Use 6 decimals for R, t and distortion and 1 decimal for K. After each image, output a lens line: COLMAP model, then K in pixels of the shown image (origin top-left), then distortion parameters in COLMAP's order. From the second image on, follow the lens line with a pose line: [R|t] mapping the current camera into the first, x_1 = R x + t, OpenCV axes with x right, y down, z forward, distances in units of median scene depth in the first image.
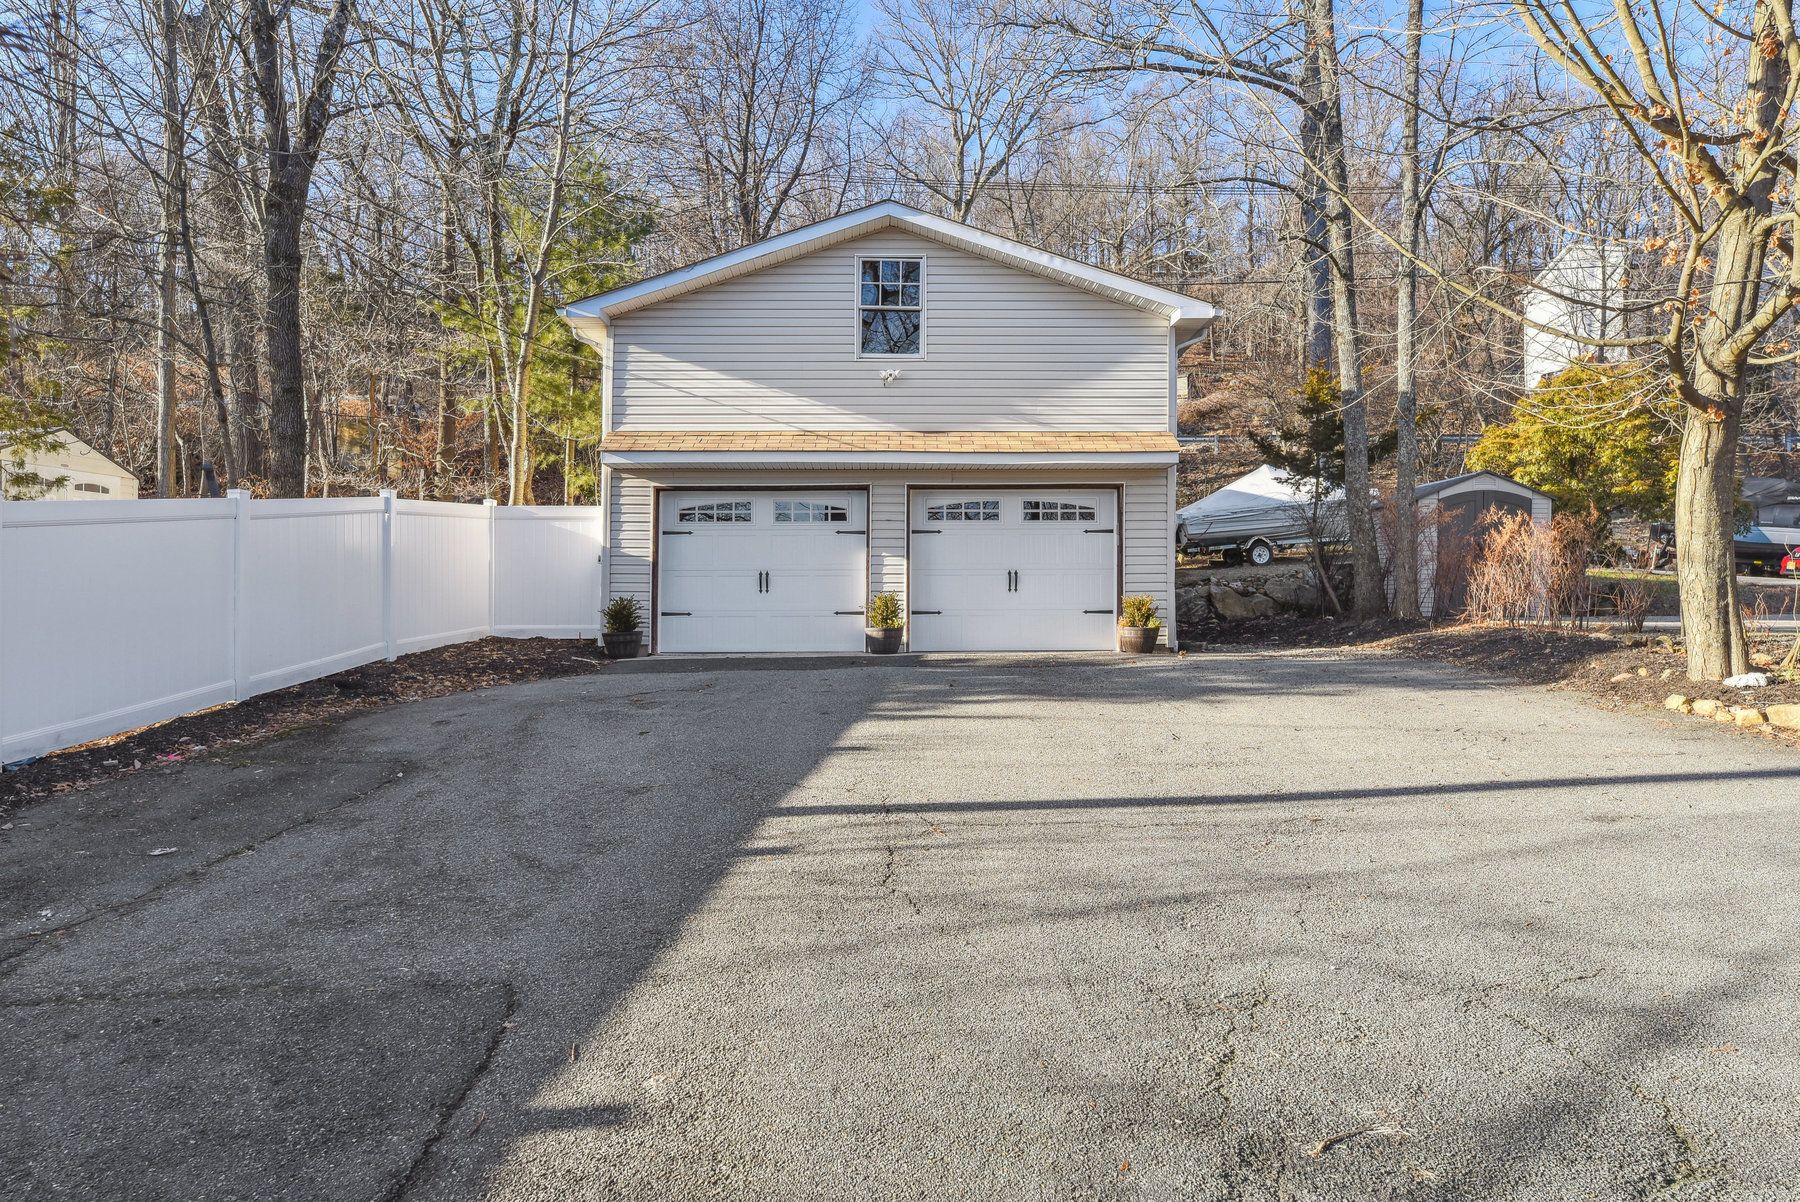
lens RADIAL K [[1087.8, 0, 899.7], [0, 1087.8, 634.0], [0, 0, 1]] dist [-0.003097, -0.000554]
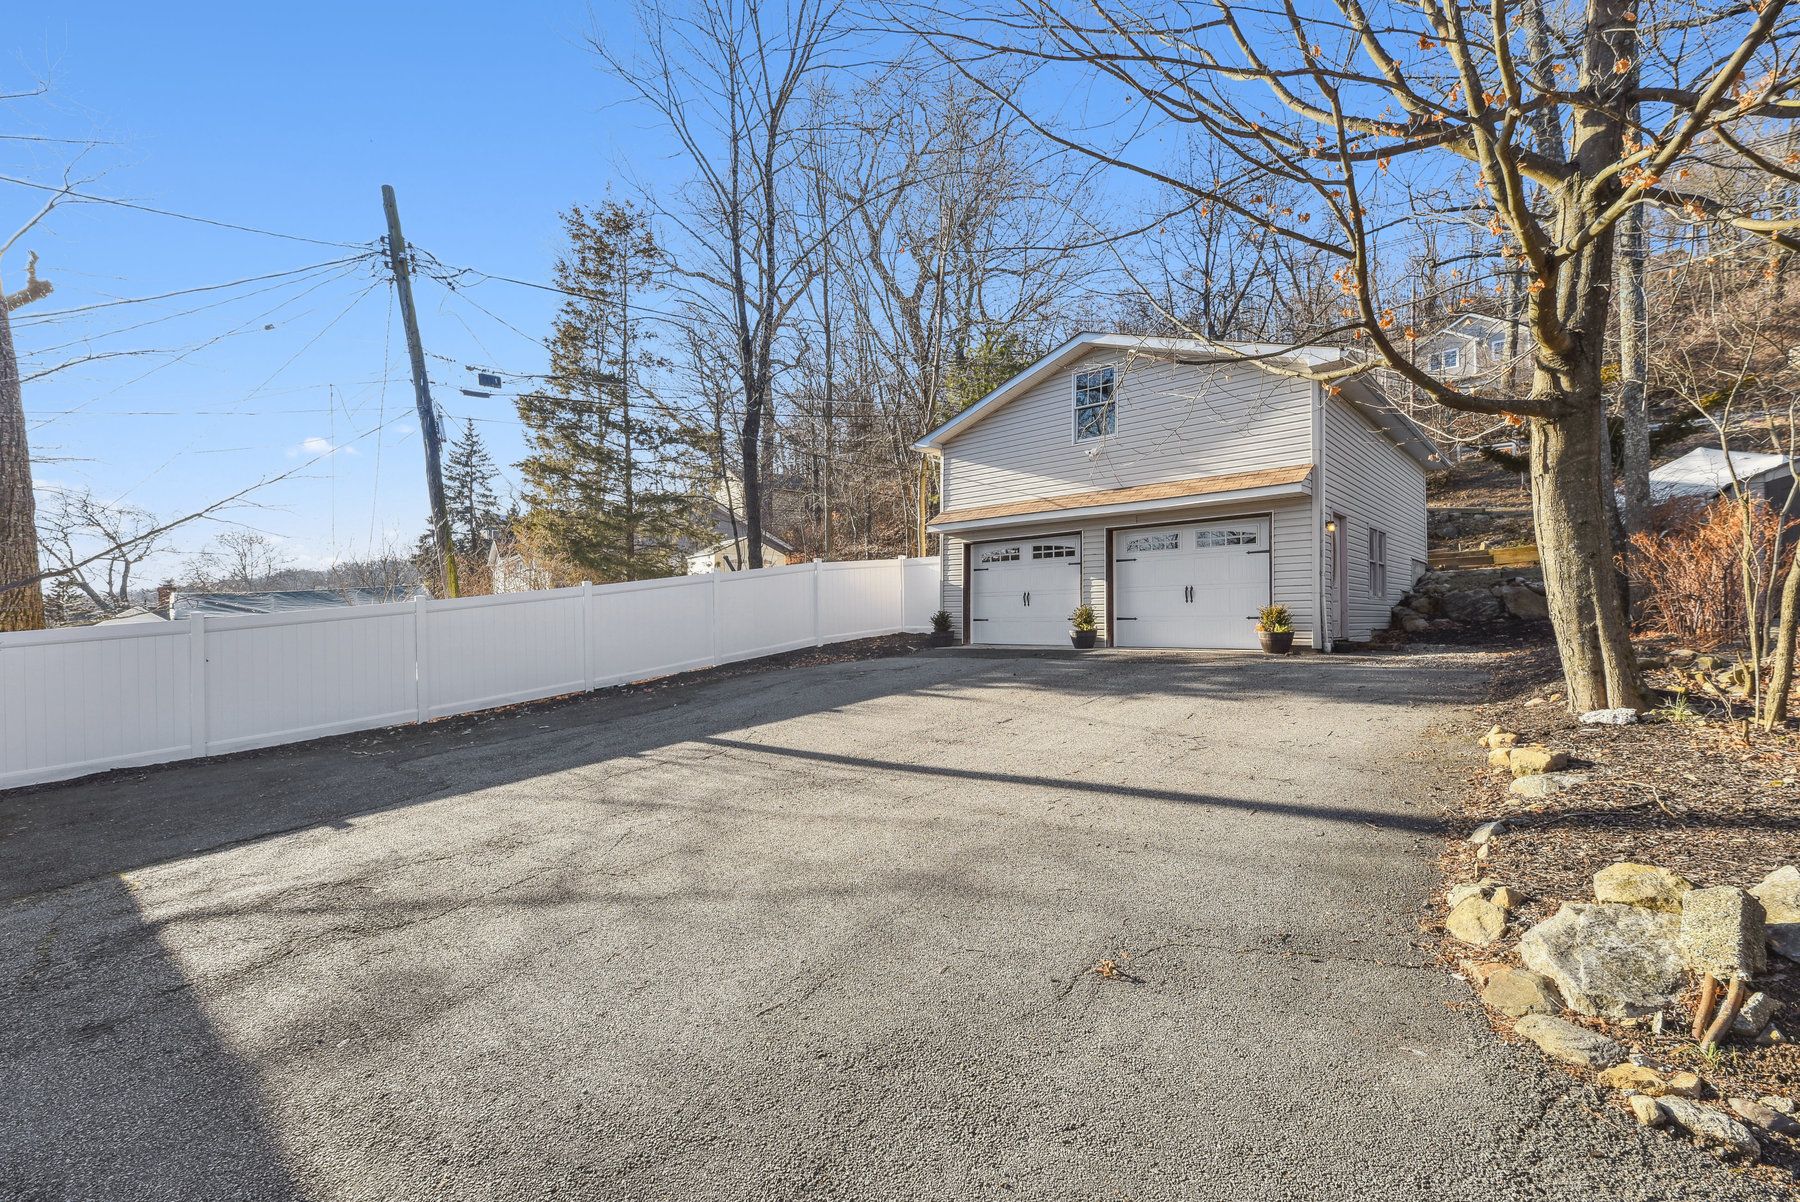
lens RADIAL K [[737.8, 0, 898.2], [0, 737.8, 611.7], [0, 0, 1]] dist [0.006042, -0.003384]
pose [[0.739038, -0.009065, -0.673603, 0.451075], [0.004345, 0.999953, -0.008689, -0.022272], [0.673650, 0.003495, 0.739043, 0.113619]]
